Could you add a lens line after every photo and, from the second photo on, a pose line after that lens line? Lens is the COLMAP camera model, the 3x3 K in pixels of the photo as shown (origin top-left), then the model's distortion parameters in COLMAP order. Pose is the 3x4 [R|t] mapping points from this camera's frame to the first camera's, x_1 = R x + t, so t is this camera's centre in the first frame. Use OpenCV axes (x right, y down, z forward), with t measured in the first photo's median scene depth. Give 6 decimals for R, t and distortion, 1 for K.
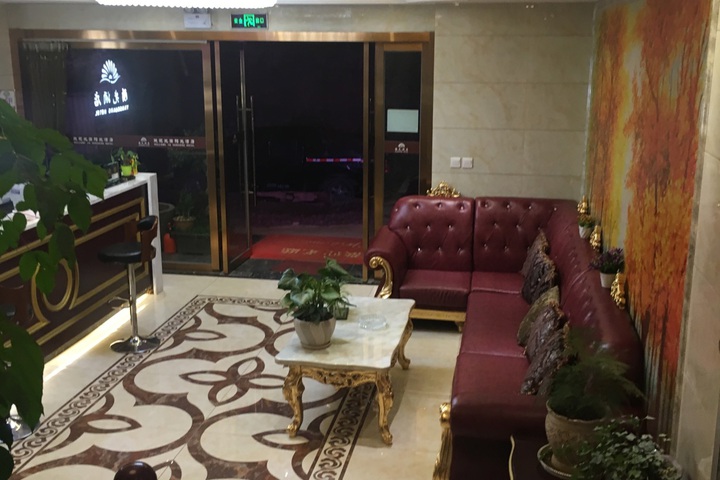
lens RADIAL K [[830.3, 0, 360.2], [0, 830.3, 236.8], [0, 0, 1]] dist [0.095967, 0.000000]
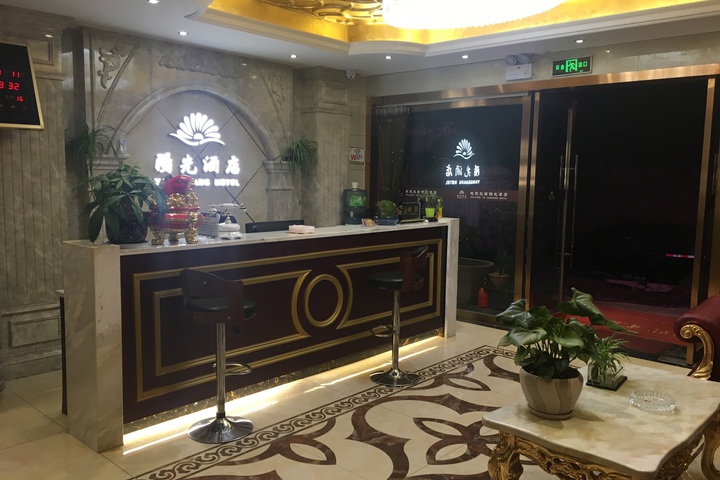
lens RADIAL K [[619.1, 0, 353.7], [0, 619.1, 244.0], [0, 0, 1]] dist [0.068316, -0.045072]
pose [[0.842790, 0.071237, -0.533508, 0.061200], [-0.139198, 0.986330, -0.088192, 0.045165], [0.519932, 0.148590, 0.841184, 0.342992]]
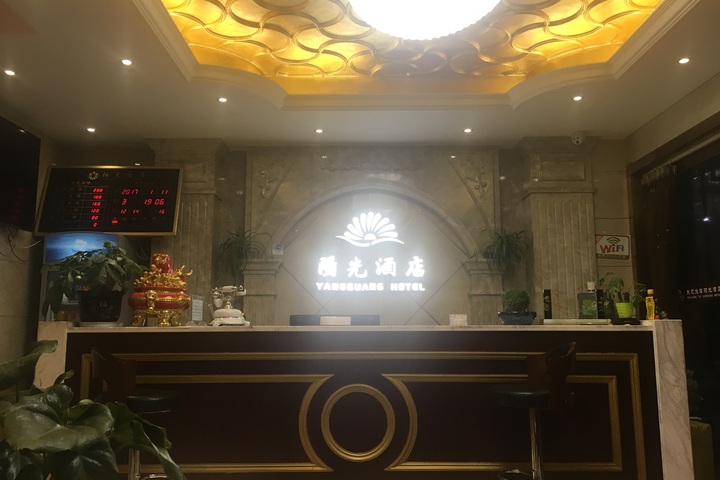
lens RADIAL K [[619.1, 0, 359.6], [0, 619.1, 243.6], [0, 0, 1]] dist [0.068316, -0.045072]
pose [[0.172871, -0.139188, -0.975060, 0.171146], [-0.229811, 0.956941, -0.177346, 0.003107], [0.957759, 0.254737, 0.133440, 0.814215]]
